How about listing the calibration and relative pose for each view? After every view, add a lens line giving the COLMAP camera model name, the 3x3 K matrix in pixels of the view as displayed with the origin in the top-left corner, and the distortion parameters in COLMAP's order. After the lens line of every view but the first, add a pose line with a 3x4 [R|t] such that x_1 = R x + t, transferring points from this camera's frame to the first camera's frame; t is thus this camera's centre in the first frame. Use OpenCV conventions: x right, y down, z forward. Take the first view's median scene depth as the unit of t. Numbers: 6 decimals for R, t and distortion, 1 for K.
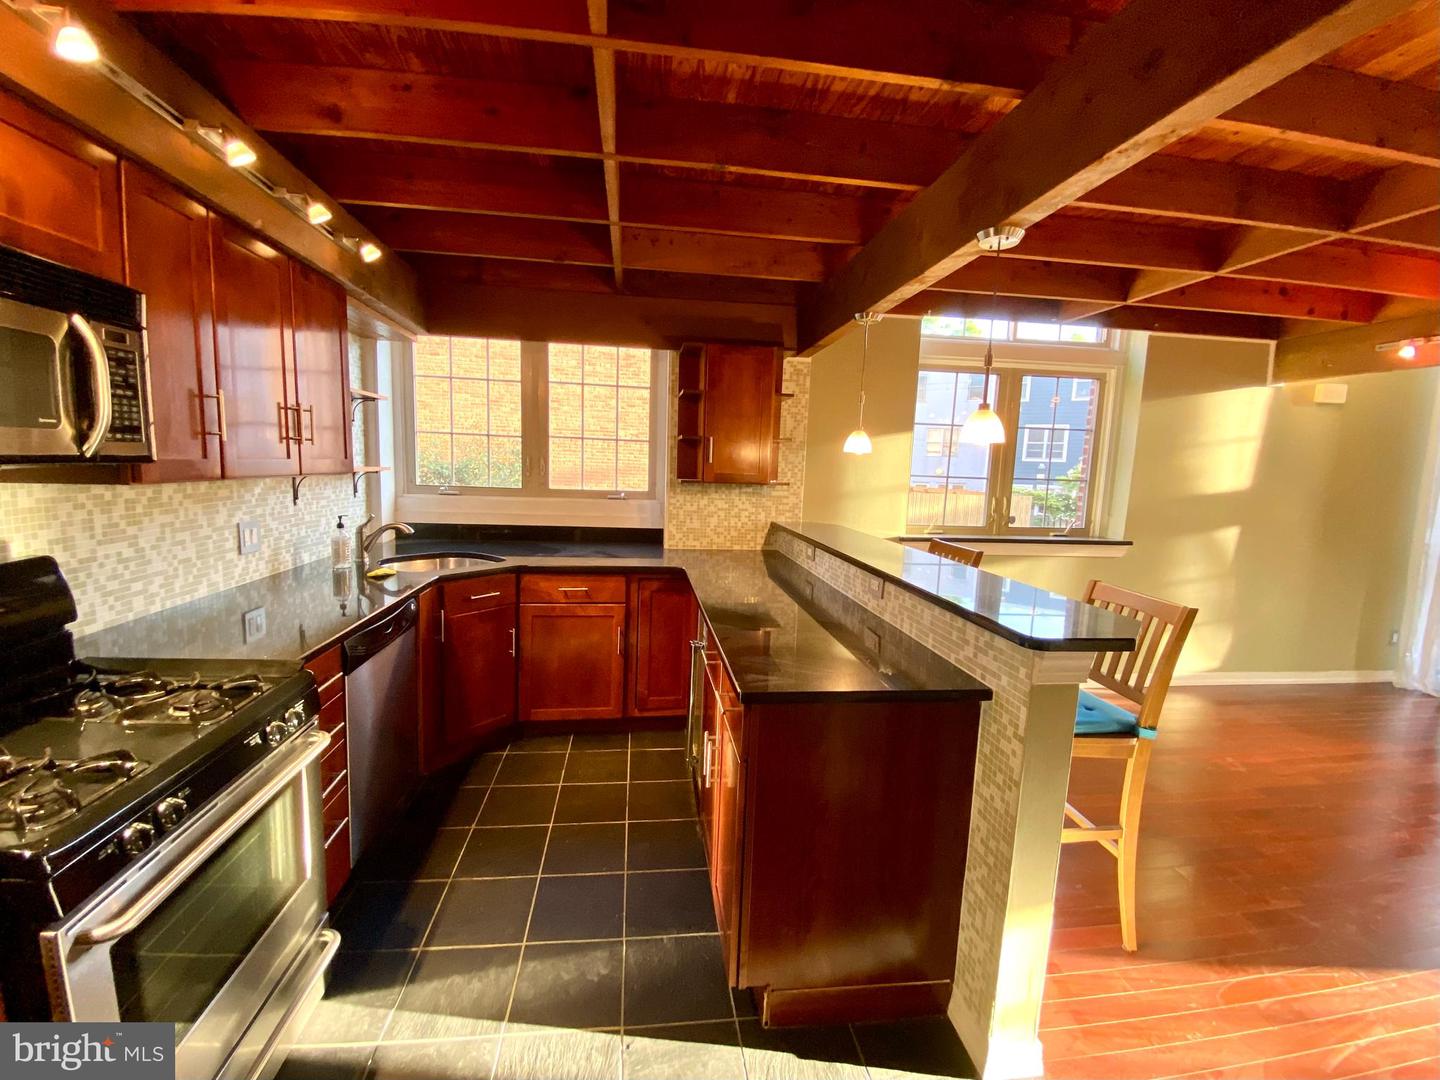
lens RADIAL K [[587.0, 0, 720.0], [0, 587.0, 540.0], [0, 0, 1]] dist [-0.001894, -0.000621]
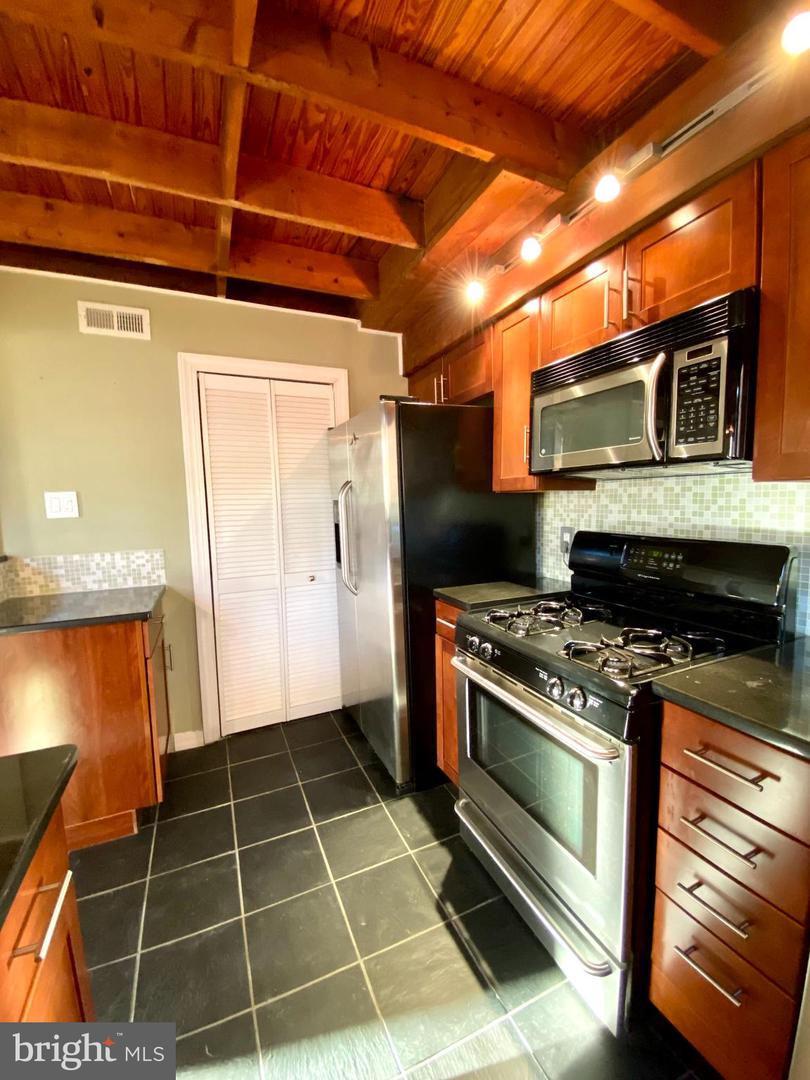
lens RADIAL K [[440.3, 0, 405.0], [0, 440.3, 540.0], [0, 0, 1]] dist [-0.001894, -0.000621]
pose [[-0.949636, 0.008607, -0.313237, -0.197575], [-0.059046, 0.976801, 0.205848, -0.127273], [0.307742, 0.213976, -0.927097, 1.684661]]
